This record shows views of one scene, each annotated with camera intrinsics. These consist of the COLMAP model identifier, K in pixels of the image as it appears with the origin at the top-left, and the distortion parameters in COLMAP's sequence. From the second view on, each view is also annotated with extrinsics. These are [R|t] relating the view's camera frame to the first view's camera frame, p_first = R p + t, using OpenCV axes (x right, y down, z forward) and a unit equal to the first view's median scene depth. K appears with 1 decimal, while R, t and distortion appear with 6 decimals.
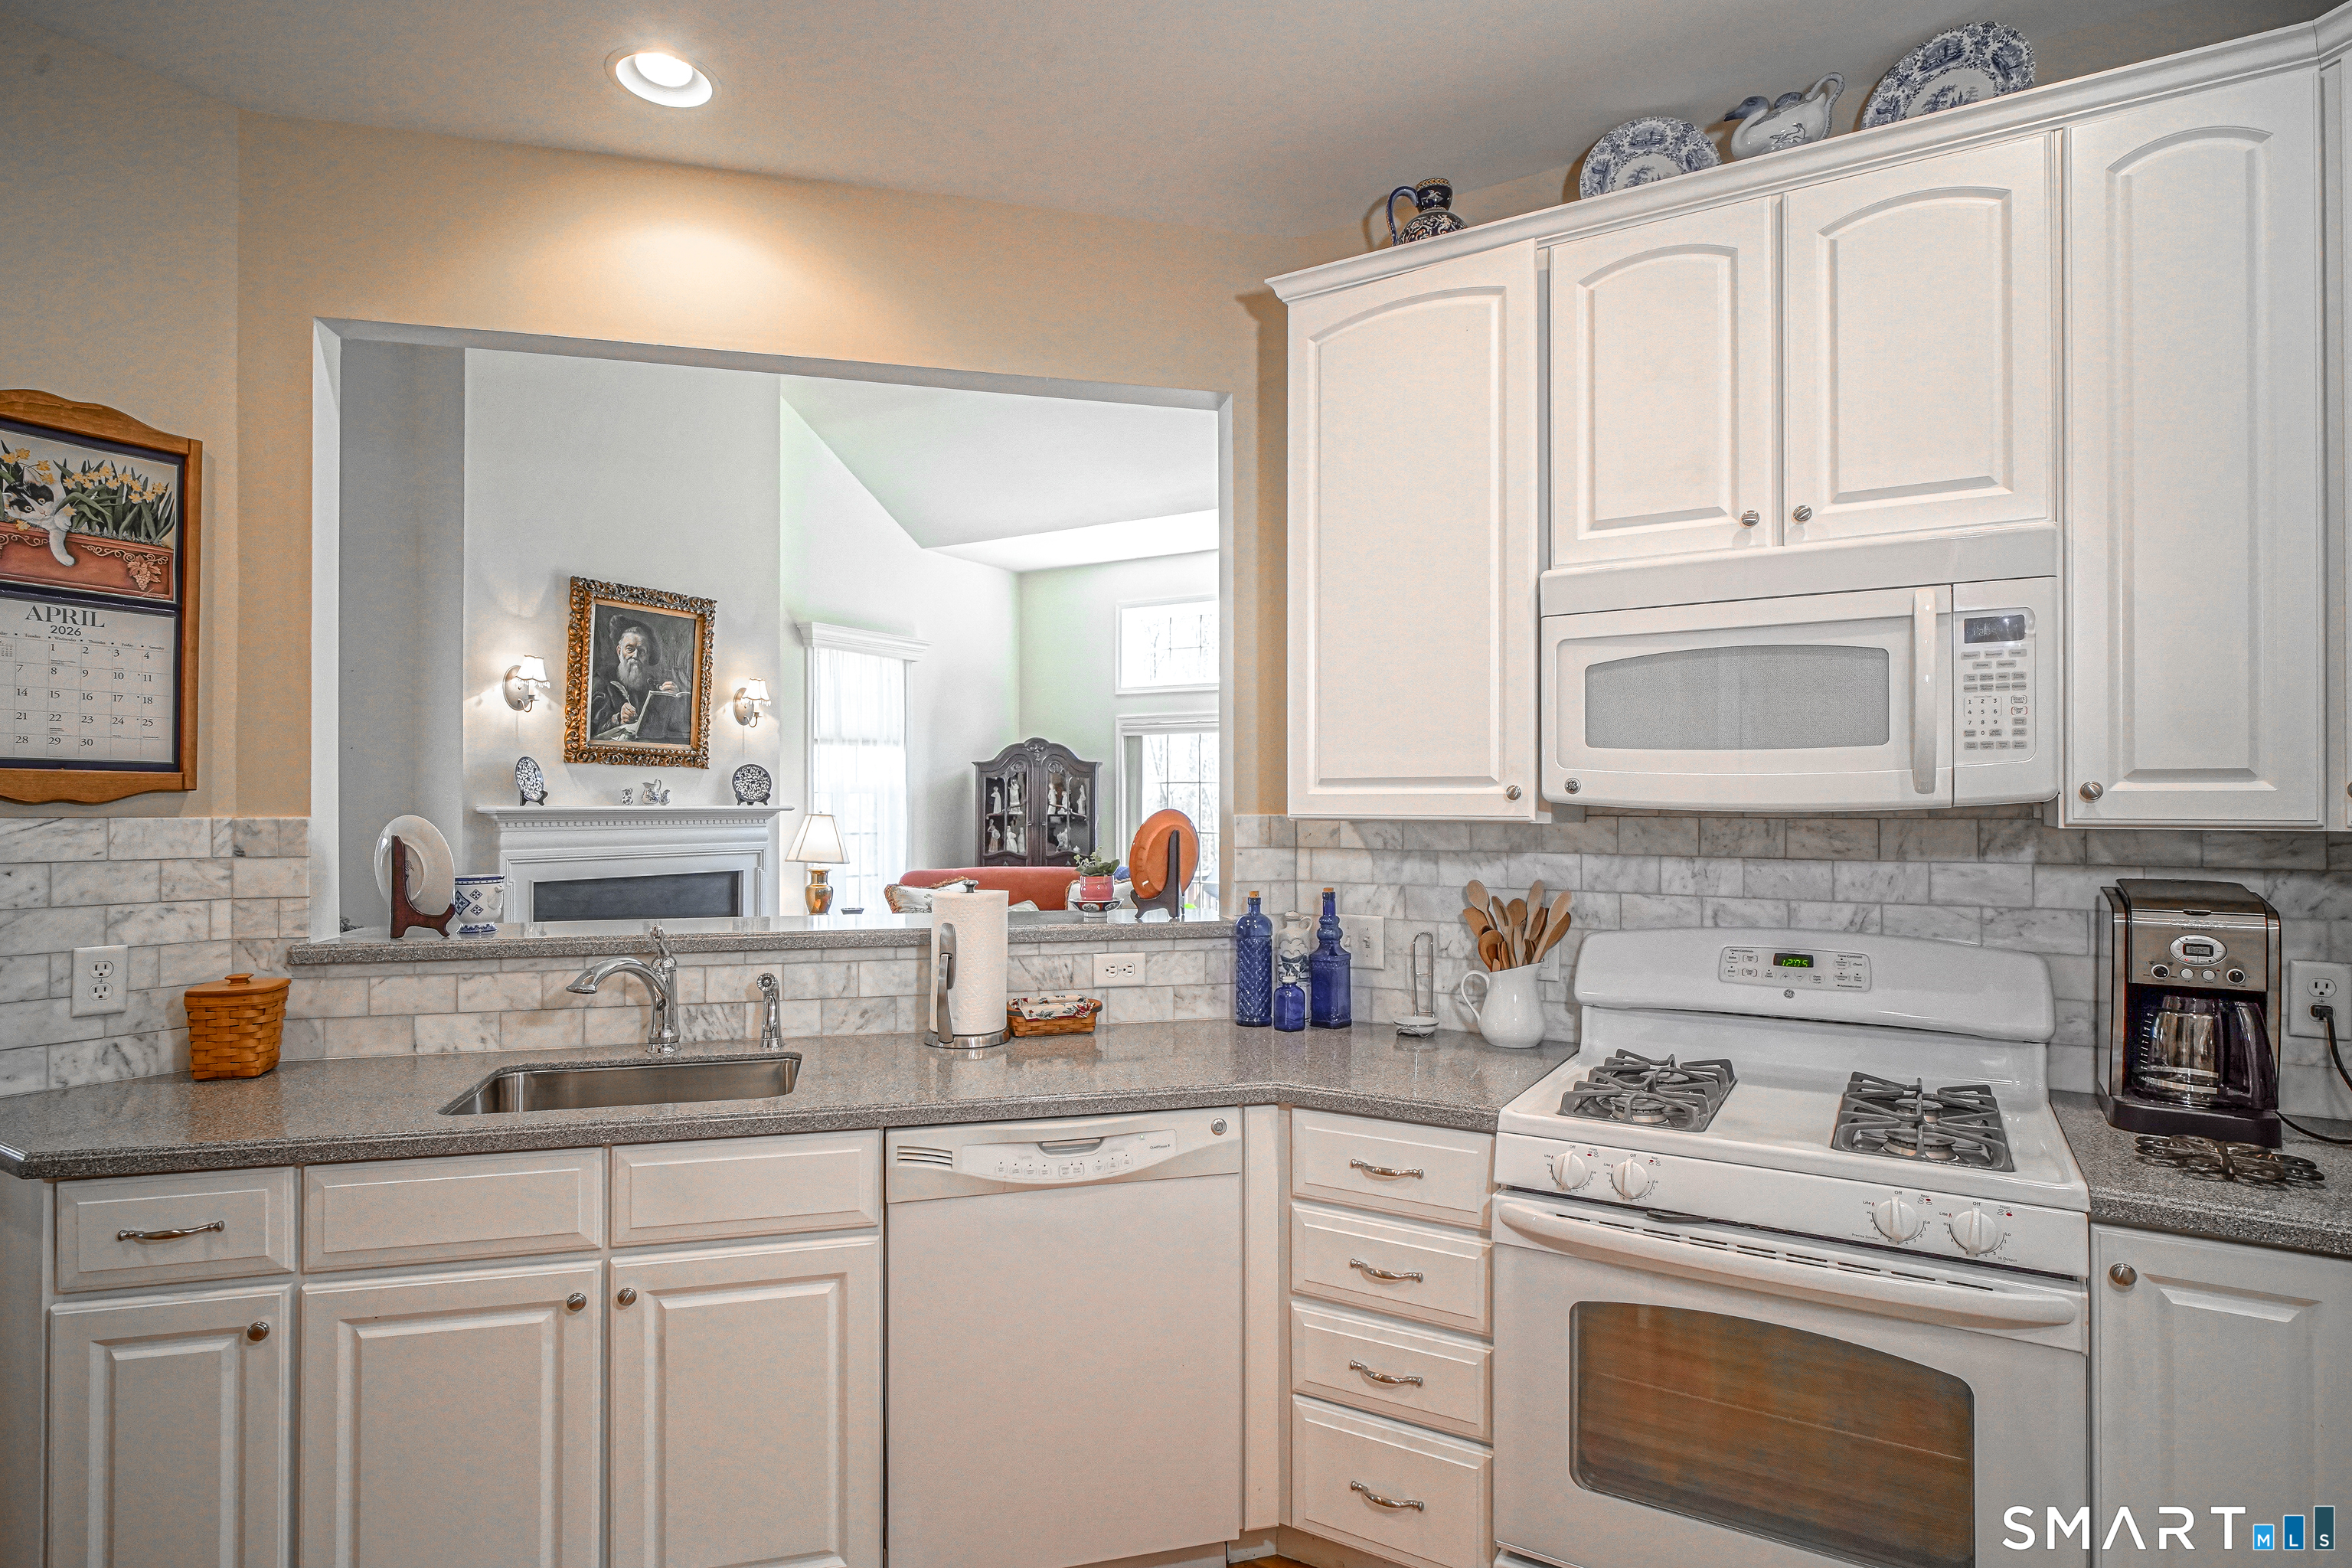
lens RADIAL K [[1227.7, 0, 1175.9], [0, 1227.7, 791.0], [0, 0, 1]] dist [-0.005534, -0.000188]
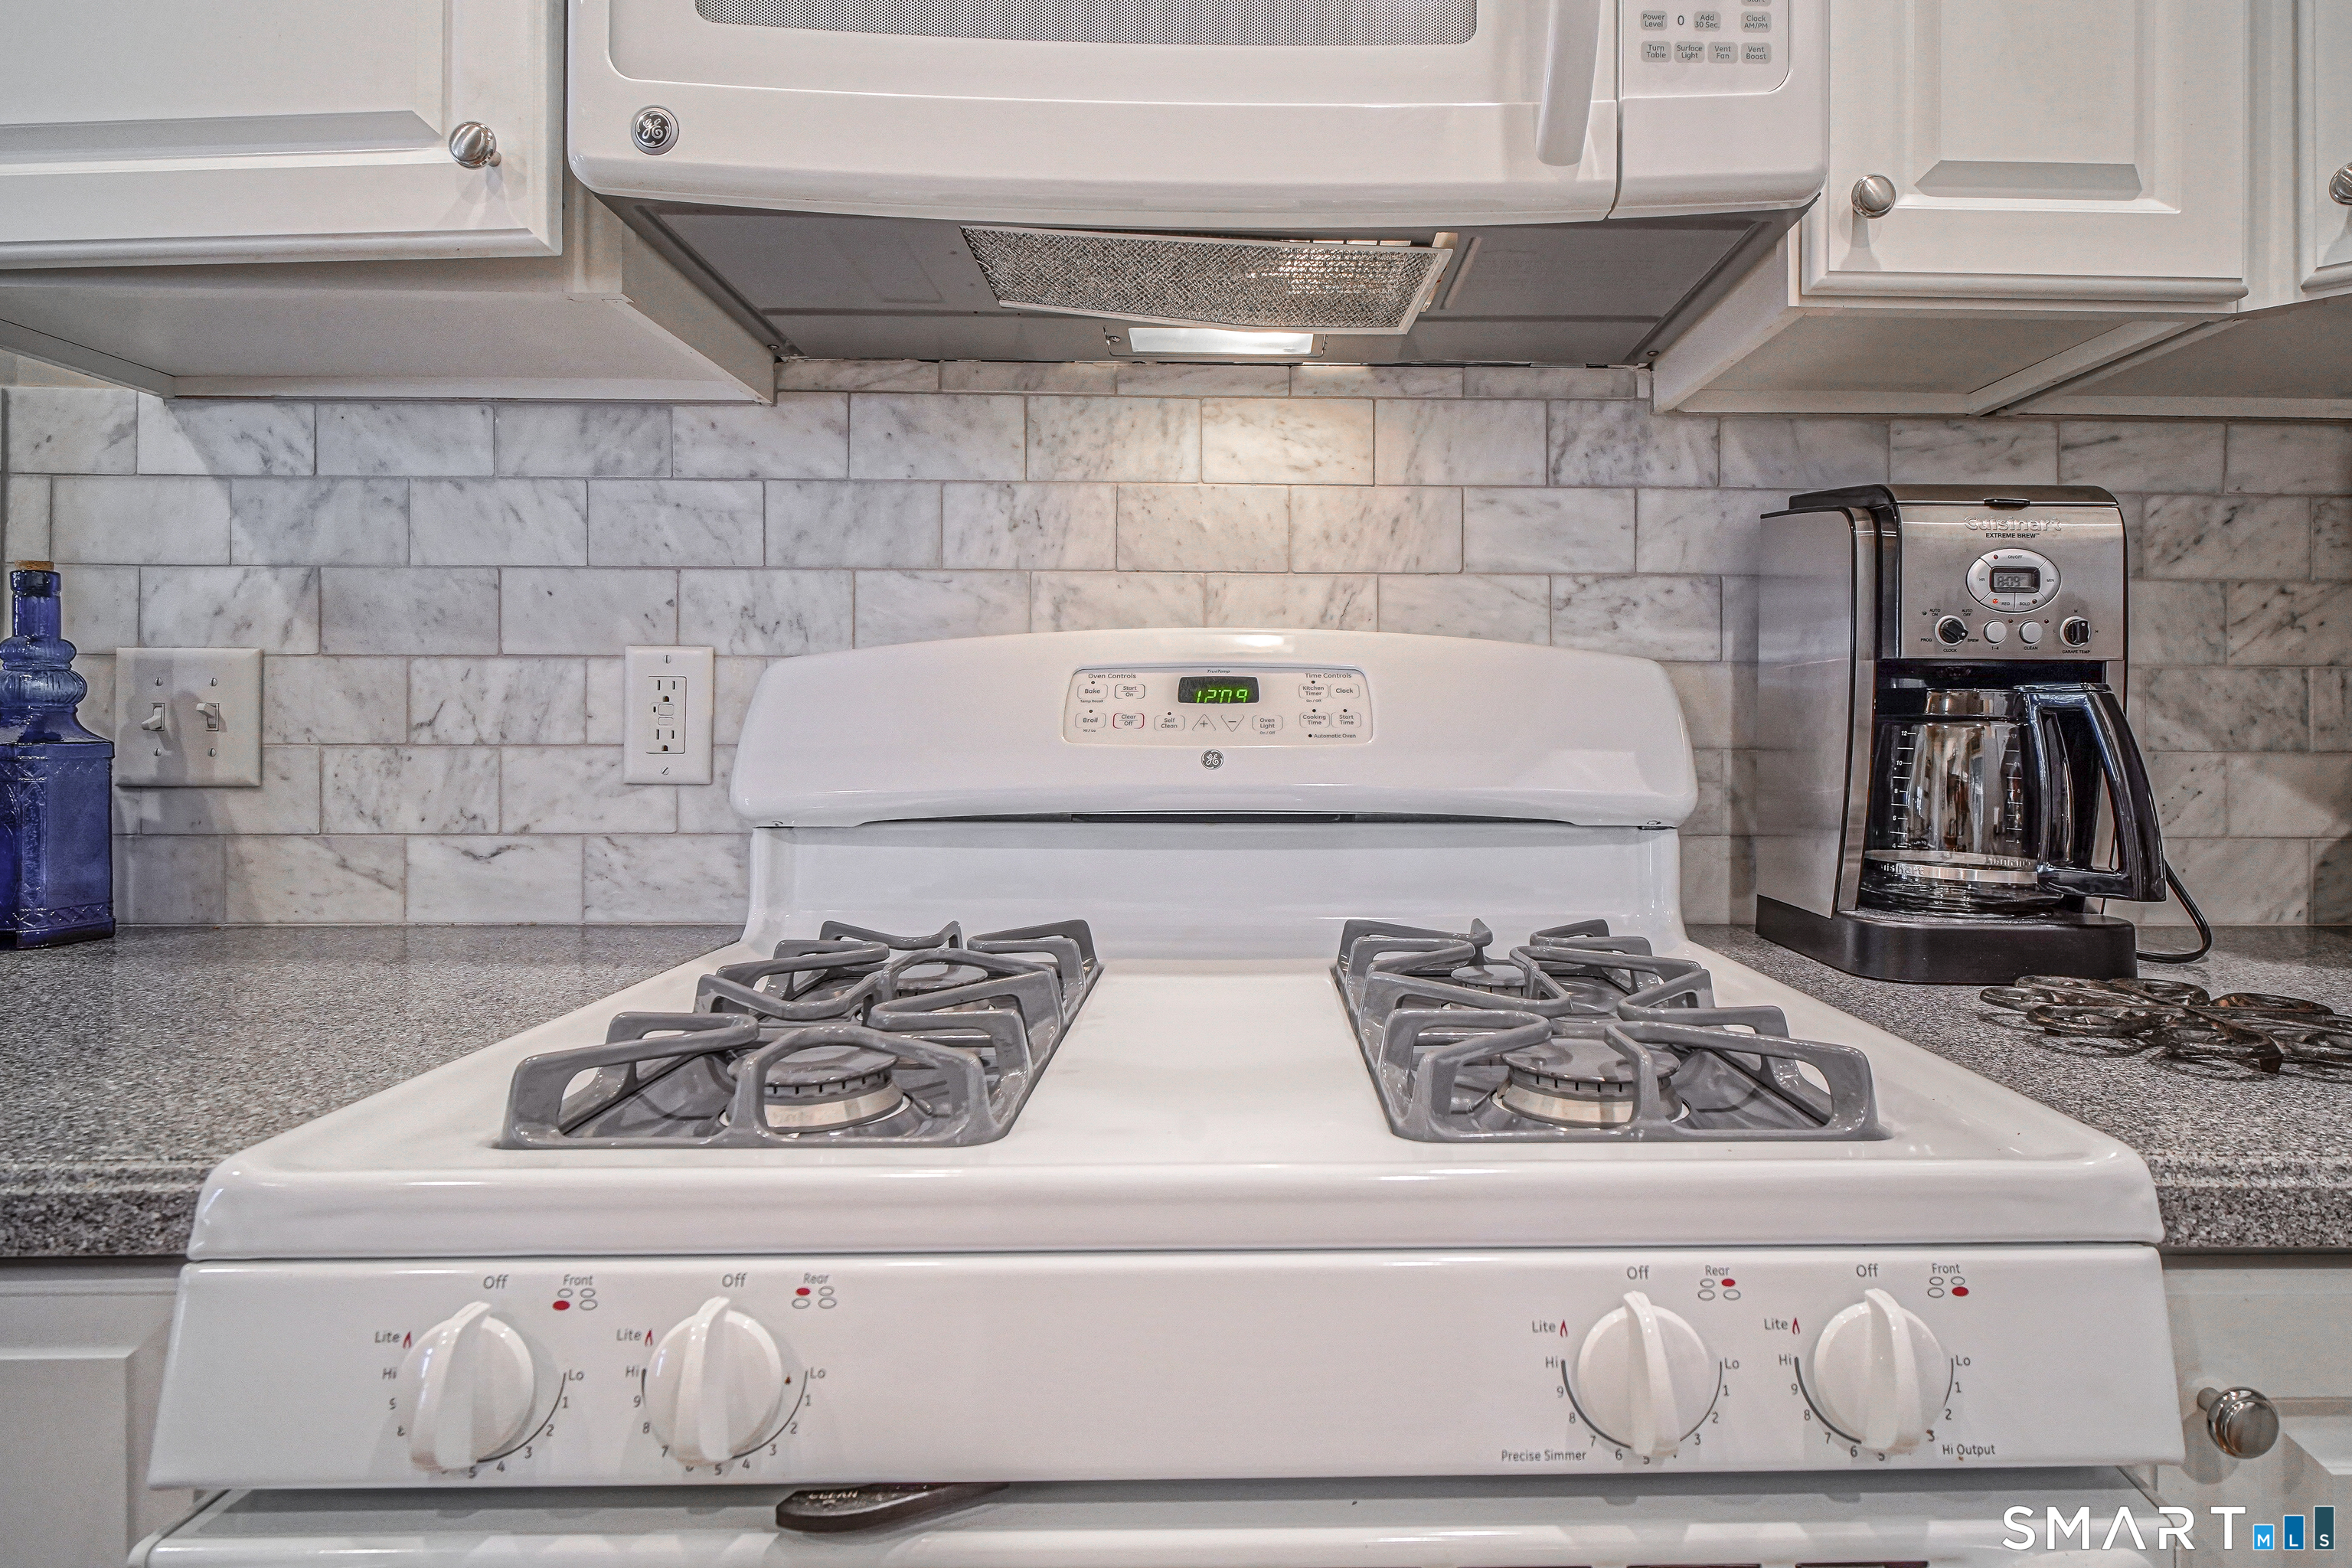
lens RADIAL K [[1321.7, 0, 1281.2], [0, 1321.7, 720.2], [0, 0, 1]] dist [-0.003242, -0.001662]
pose [[0.840199, 0.004687, 0.542259, 0.269906], [-0.007537, 0.999967, 0.003036, 0.152430], [-0.542226, -0.006638, 0.840206, 0.600856]]
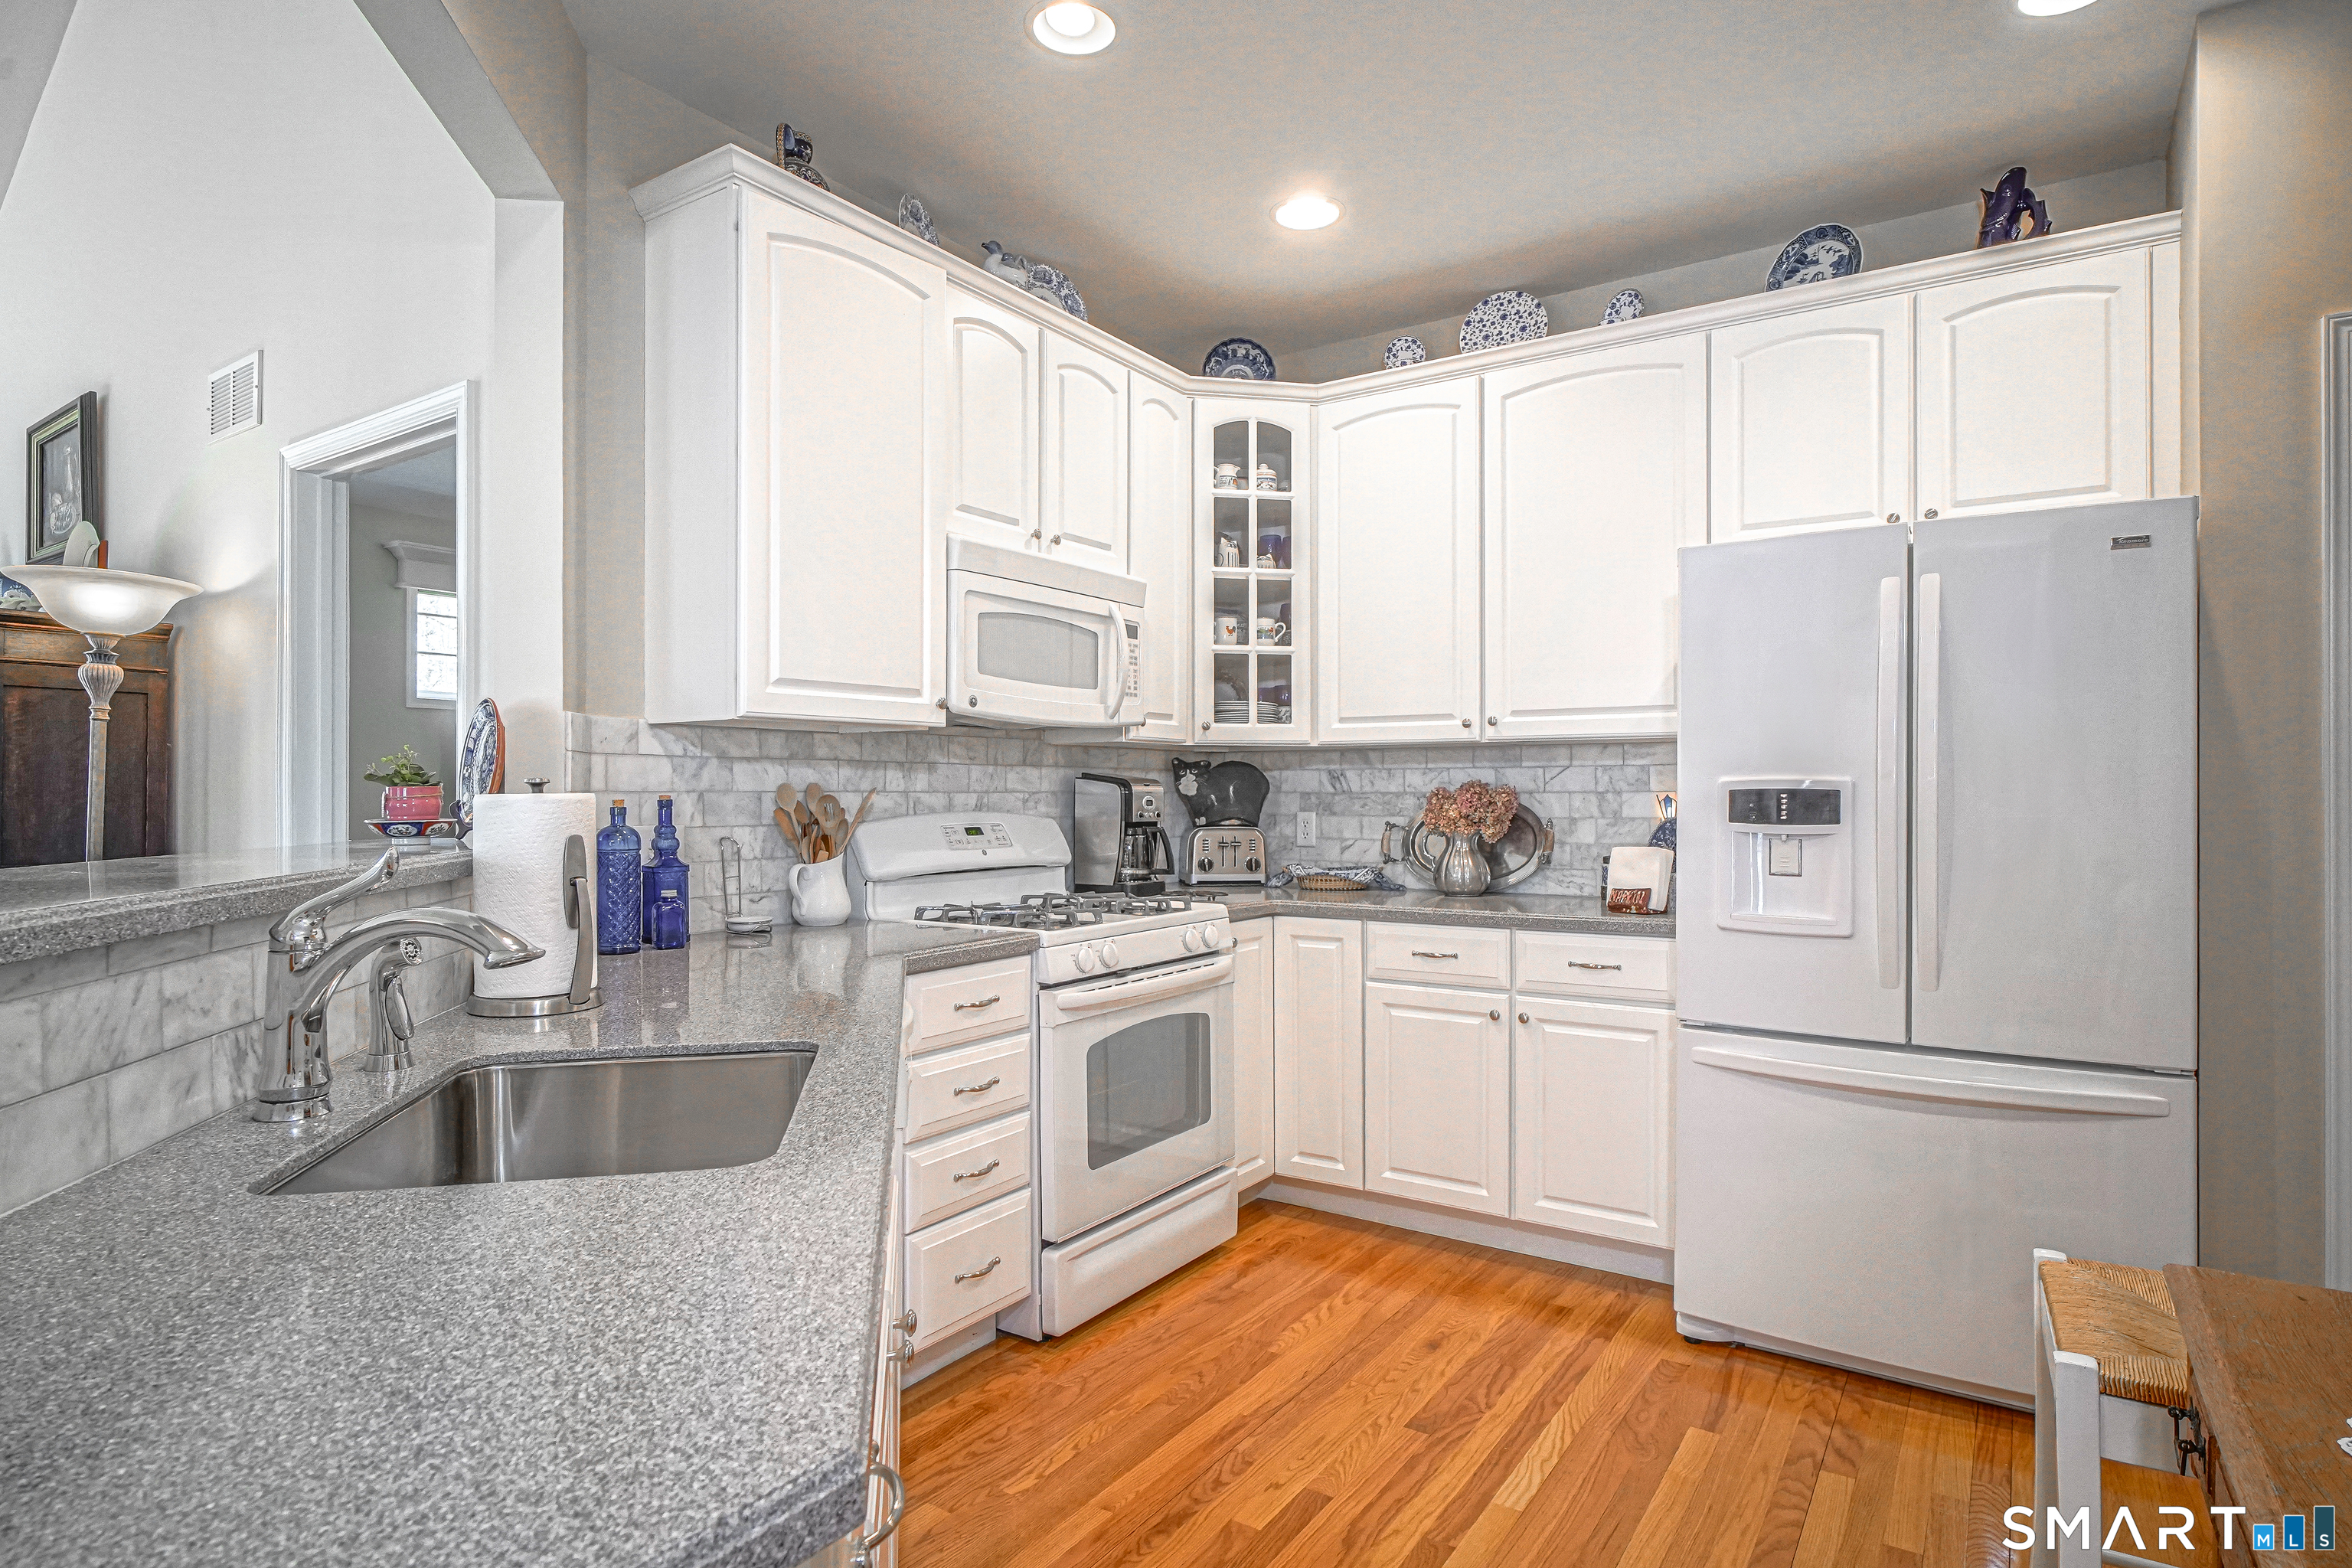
lens RADIAL K [[1227.7, 0, 1171.7], [0, 1227.7, 784.3], [0, 0, 1]] dist [-0.005534, -0.000188]
pose [[0.054332, 0.006175, 0.998504, -0.986805], [-0.007441, 0.999956, -0.005779, 0.091779], [-0.998495, -0.007116, 0.054376, 0.705133]]
